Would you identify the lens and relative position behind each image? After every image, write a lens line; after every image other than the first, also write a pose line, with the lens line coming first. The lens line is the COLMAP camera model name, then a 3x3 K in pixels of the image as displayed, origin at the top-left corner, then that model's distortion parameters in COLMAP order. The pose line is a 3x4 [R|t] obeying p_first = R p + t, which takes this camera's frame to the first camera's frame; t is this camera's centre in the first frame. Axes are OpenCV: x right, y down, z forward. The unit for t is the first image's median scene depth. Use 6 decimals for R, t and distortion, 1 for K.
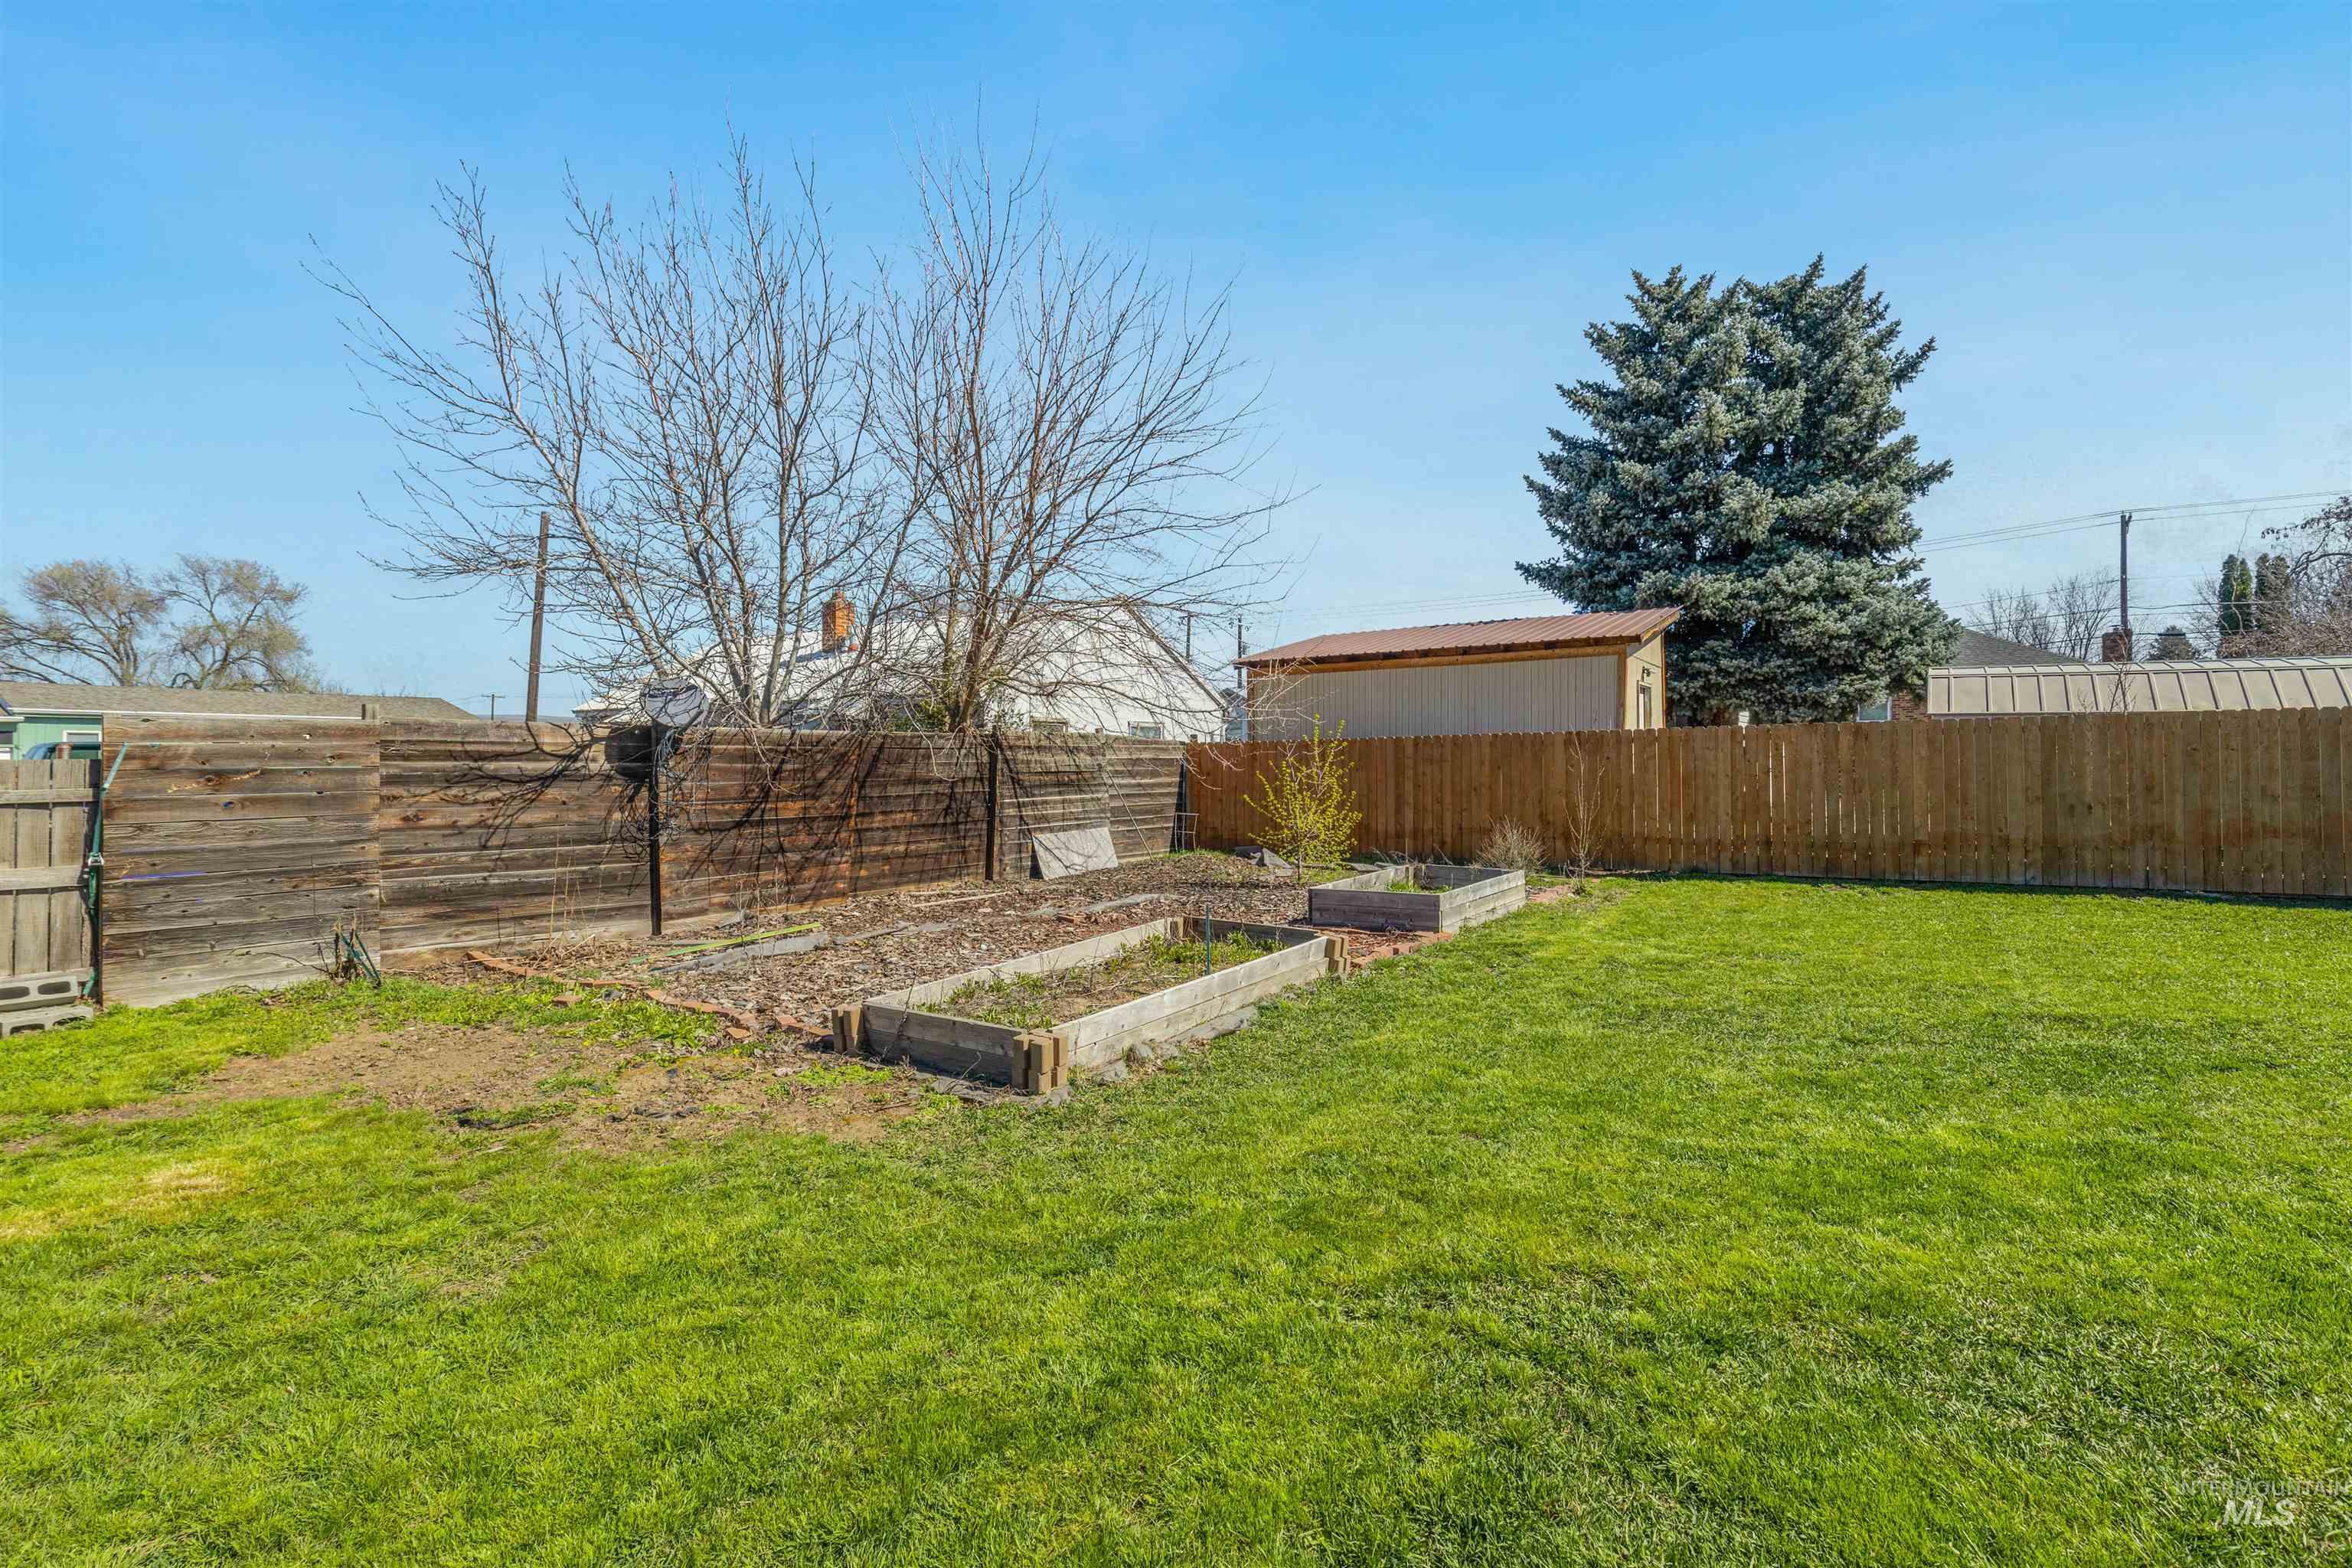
lens RADIAL K [[1070.3, 0, 1174.3], [0, 1070.3, 747.0], [0, 0, 1]] dist [-0.000689, -0.000716]
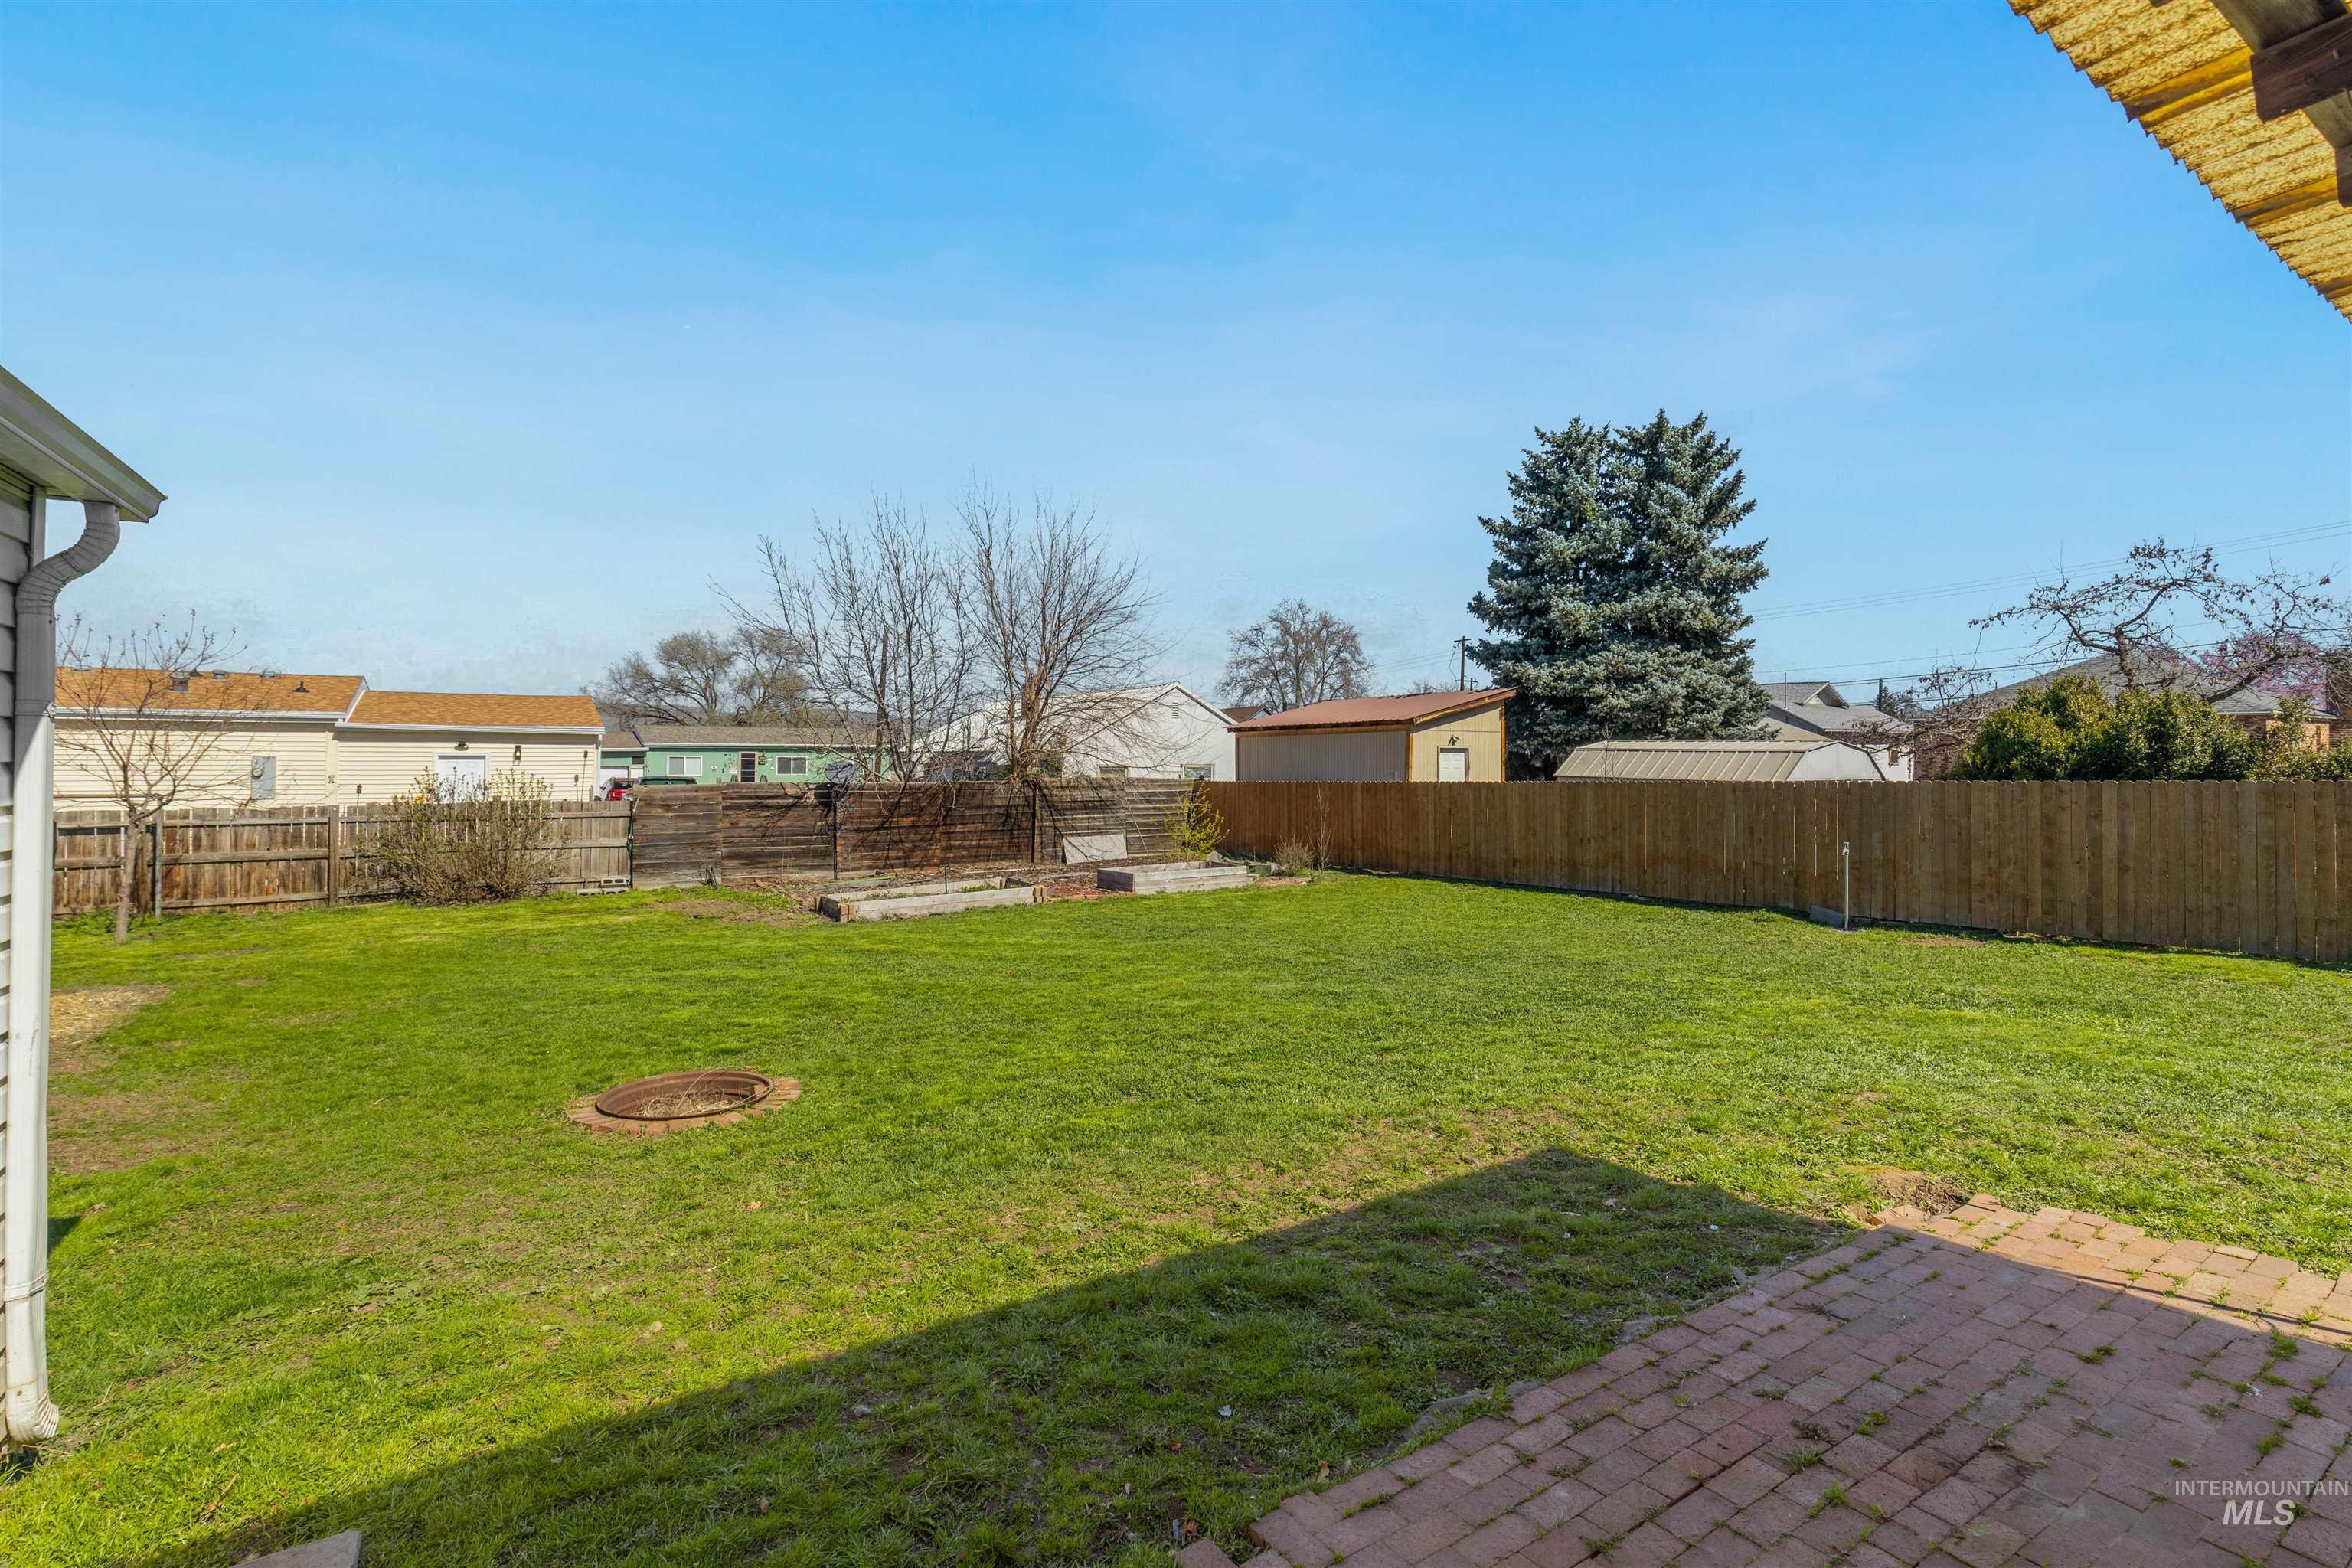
lens RADIAL K [[1070.3, 0, 1174.3], [0, 1070.3, 747.0], [0, 0, 1]] dist [-0.000689, -0.000716]
pose [[0.927602, -0.001547, -0.373568, 0.776178], [0.001564, 0.999999, -0.000257, -0.072517], [0.373568, -0.000346, 0.927603, -0.611277]]
